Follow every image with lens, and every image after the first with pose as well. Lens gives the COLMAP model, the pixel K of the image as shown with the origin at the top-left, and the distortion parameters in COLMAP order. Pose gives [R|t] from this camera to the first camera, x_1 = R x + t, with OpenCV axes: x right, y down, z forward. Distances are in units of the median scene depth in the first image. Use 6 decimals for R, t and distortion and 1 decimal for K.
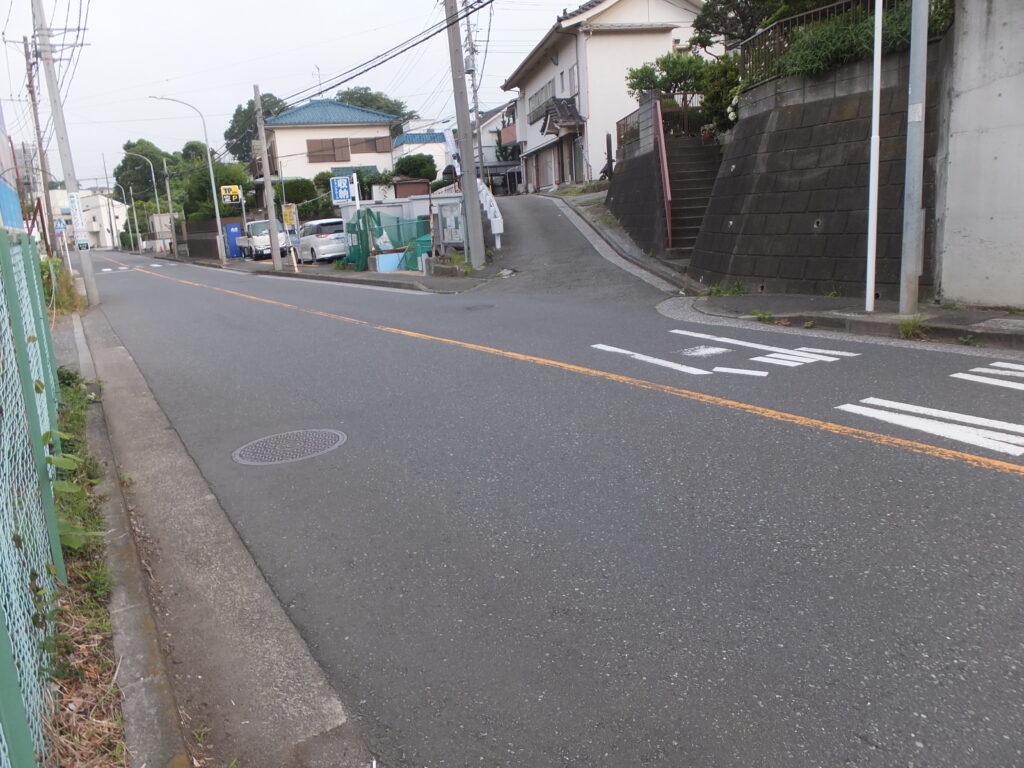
lens RADIAL K [[775.6, 0, 517.1], [0, 775.6, 383.8], [0, 0, 1]] dist [-0.026215, 0.009081]
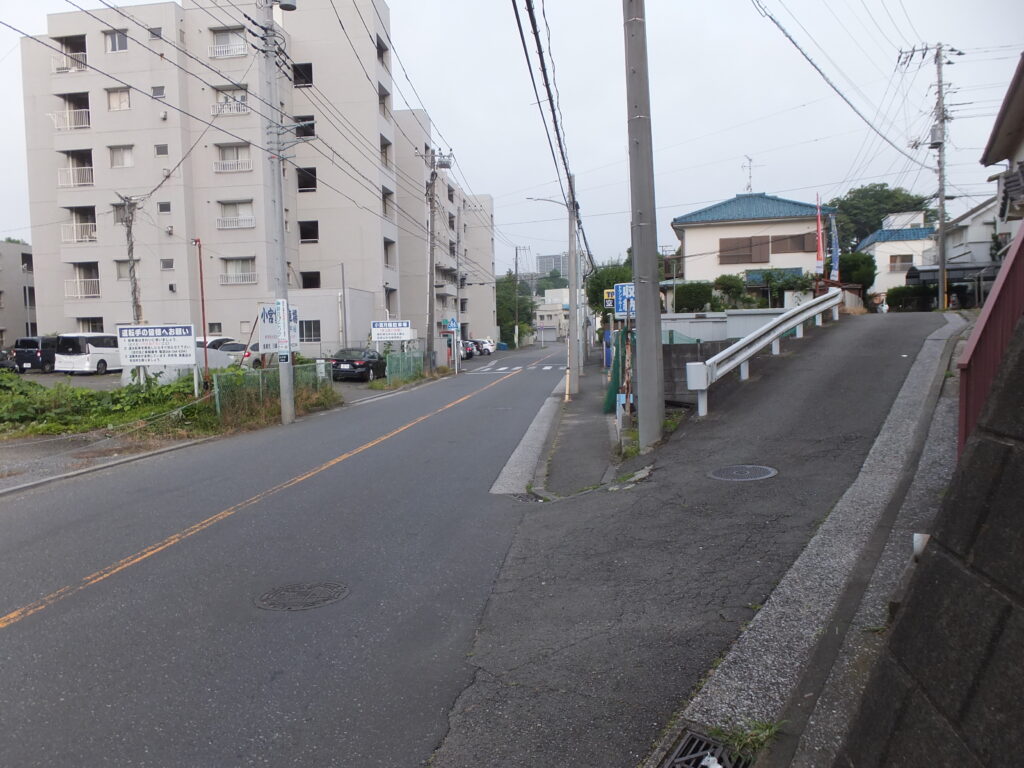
lens RADIAL K [[775.6, 0, 501.0], [0, 775.6, 387.3], [0, 0, 1]] dist [-0.026215, 0.009081]
pose [[0.791779, 0.087020, -0.604577, 0.080609], [-0.159615, 0.984884, -0.067279, -0.056803], [0.589584, 0.149770, 0.793700, 0.201646]]
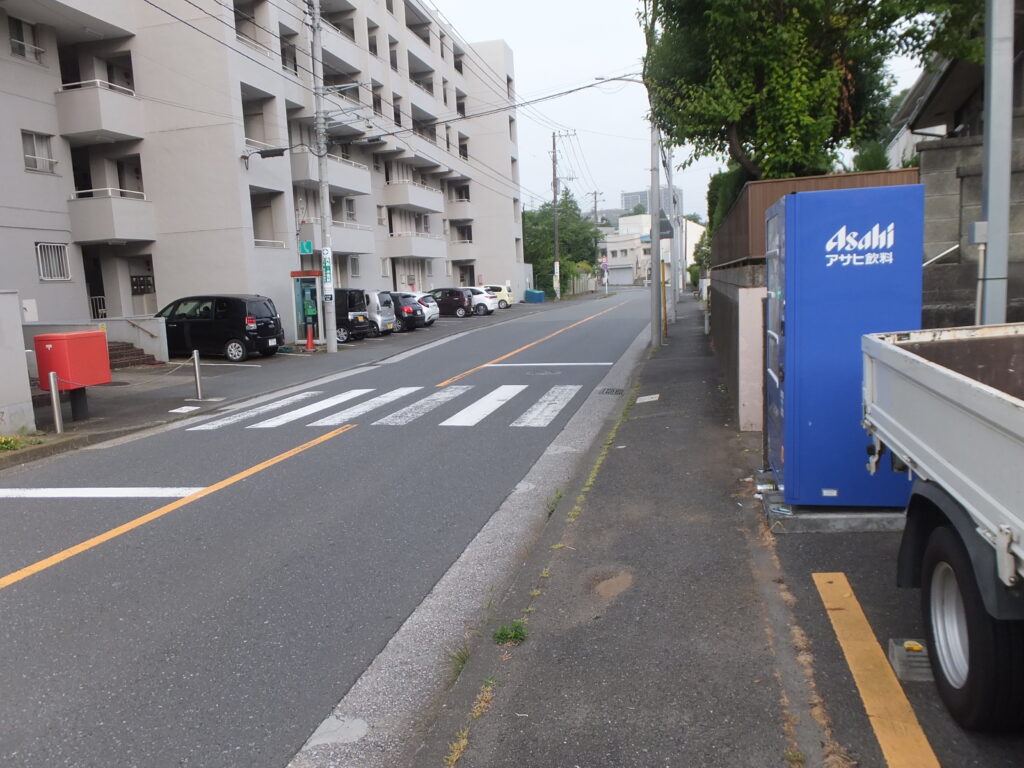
lens RADIAL K [[775.6, 0, 514.2], [0, 775.6, 388.4], [0, 0, 1]] dist [-0.026215, 0.009081]
pose [[0.731625, 0.118761, -0.671283, -0.318715], [-0.144027, 0.989409, 0.018070, -0.170923], [0.666319, 0.083463, 0.740981, 0.864490]]
